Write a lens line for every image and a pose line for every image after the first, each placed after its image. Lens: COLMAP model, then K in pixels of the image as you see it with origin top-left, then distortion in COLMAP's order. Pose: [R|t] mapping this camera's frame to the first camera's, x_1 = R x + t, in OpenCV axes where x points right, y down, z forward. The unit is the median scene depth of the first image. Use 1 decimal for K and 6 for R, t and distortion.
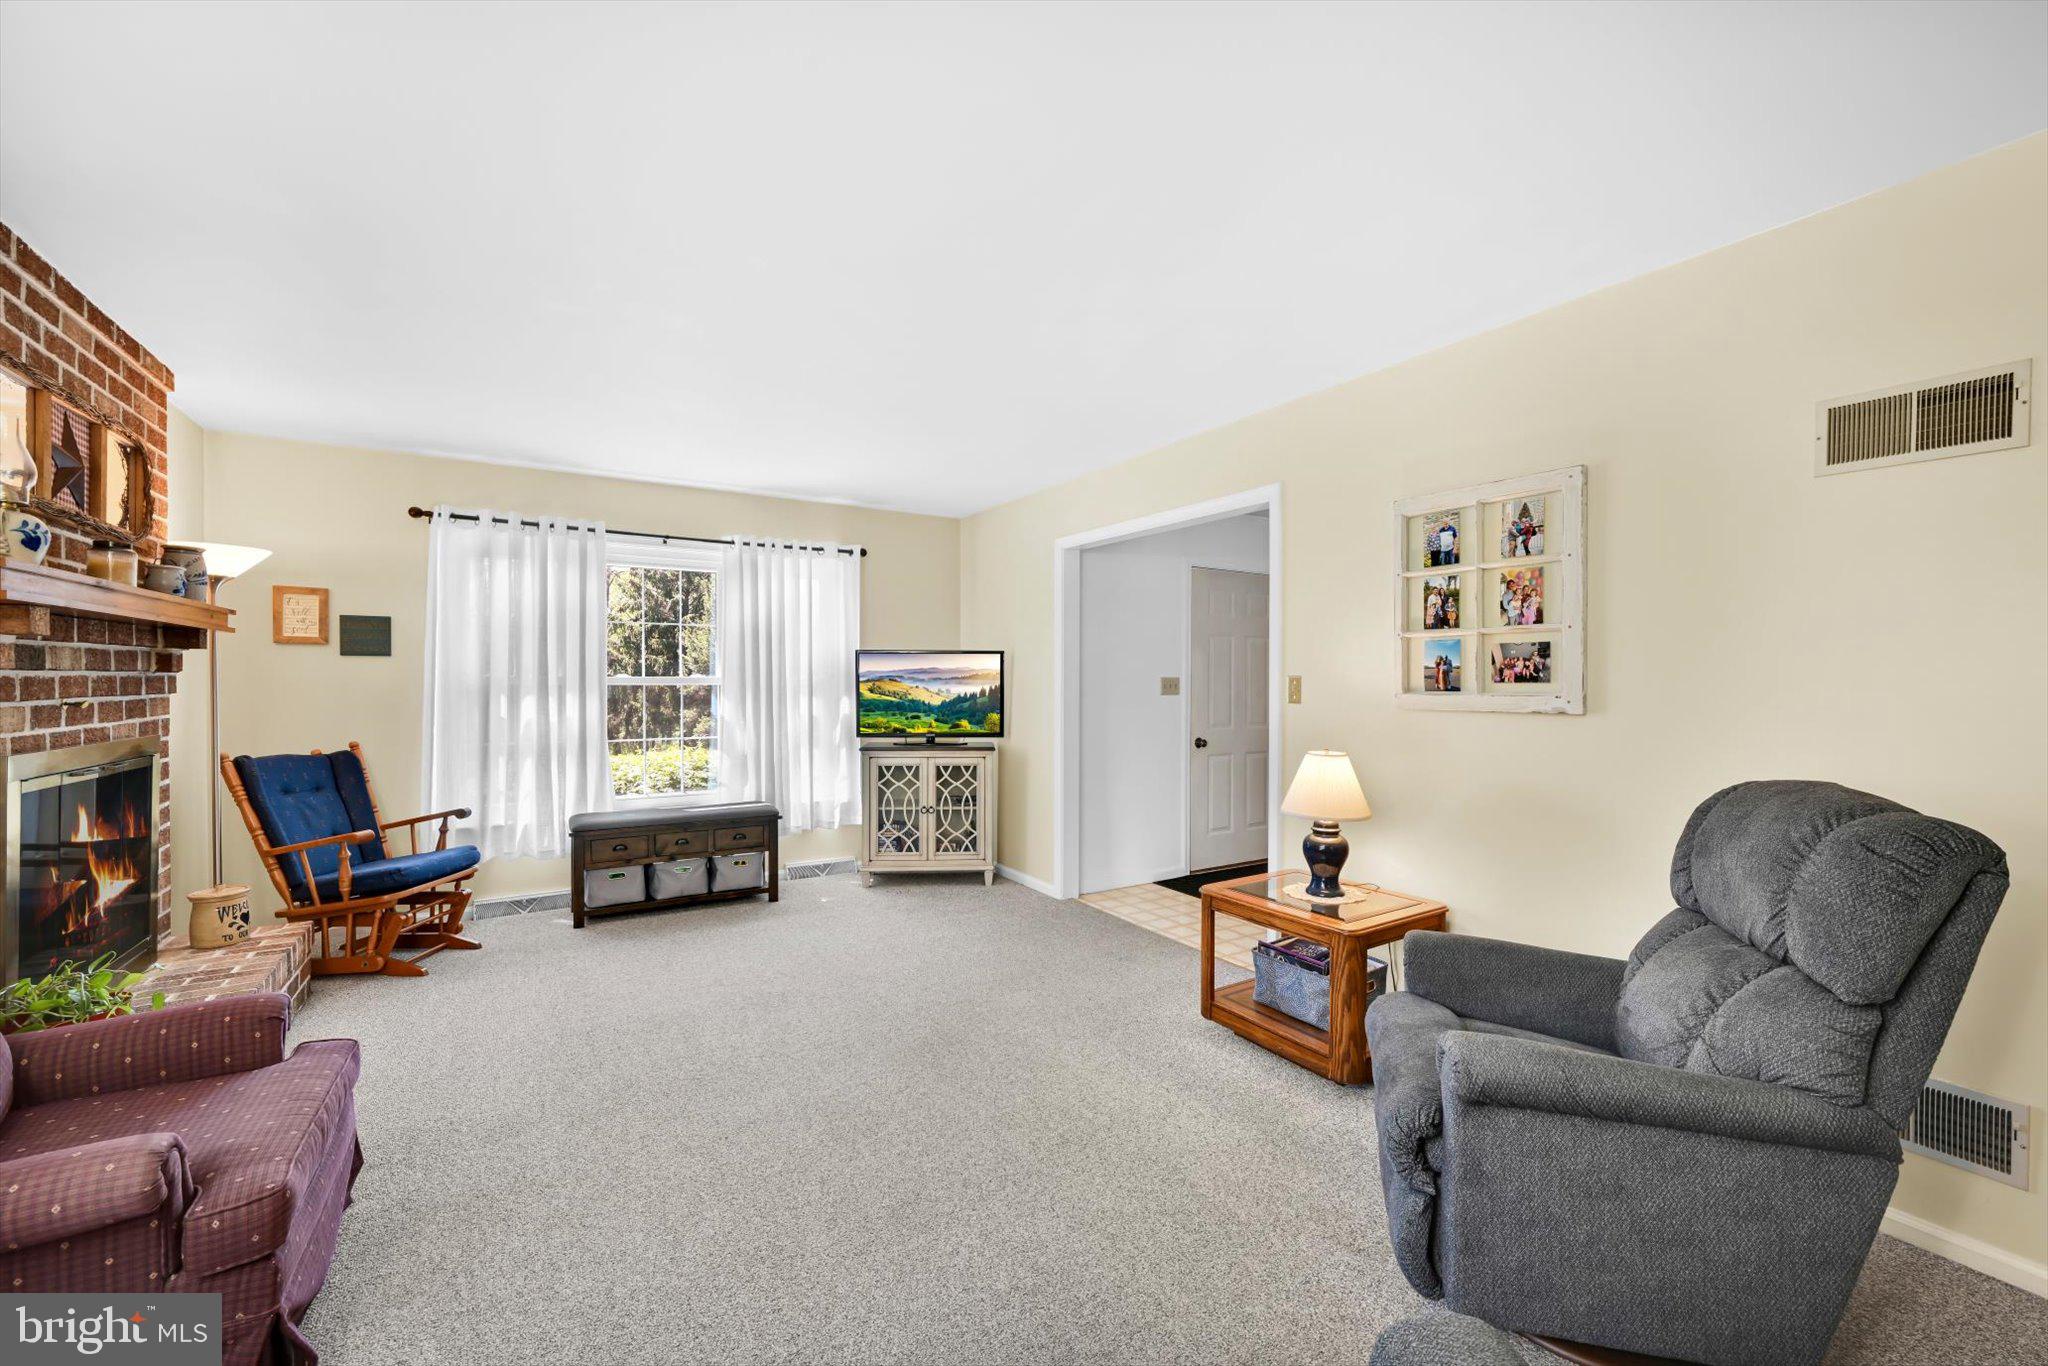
lens RADIAL K [[810.0, 0, 1024.0], [0, 810.0, 683.0], [0, 0, 1]] dist [0.001941, 0.000182]
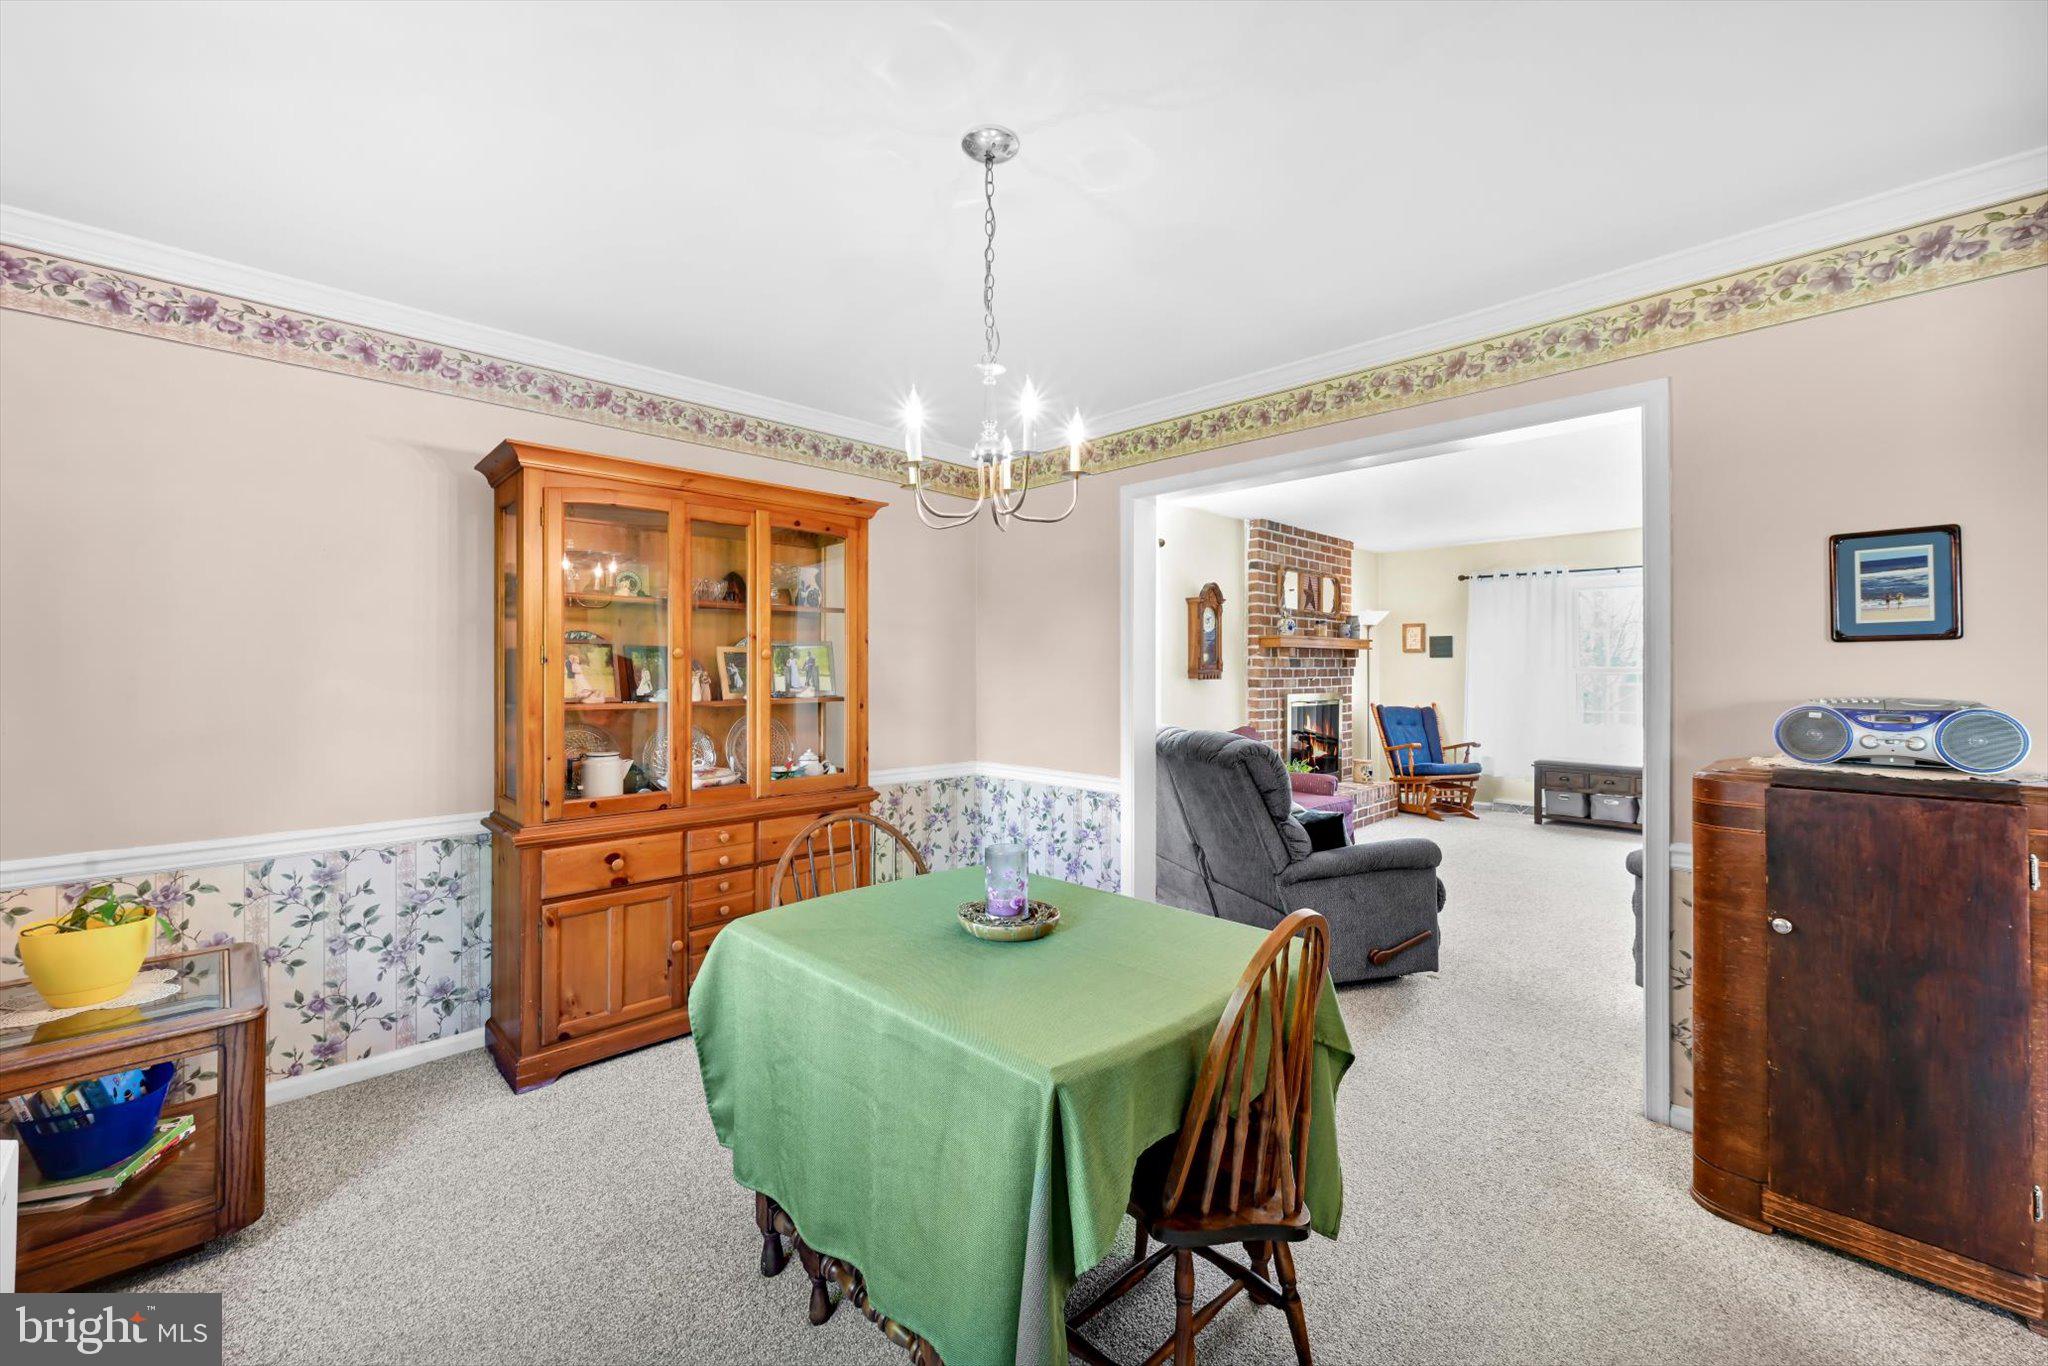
lens RADIAL K [[828.1, 0, 1034.0], [0, 828.1, 675.6], [0, 0, 1]] dist [0.000311, 0.000004]
pose [[0.233346, 0.003282, -0.972388, 0.971679], [-0.002313, 0.999993, 0.002820, 0.005987], [0.972391, 0.001591, 0.233352, -0.422883]]
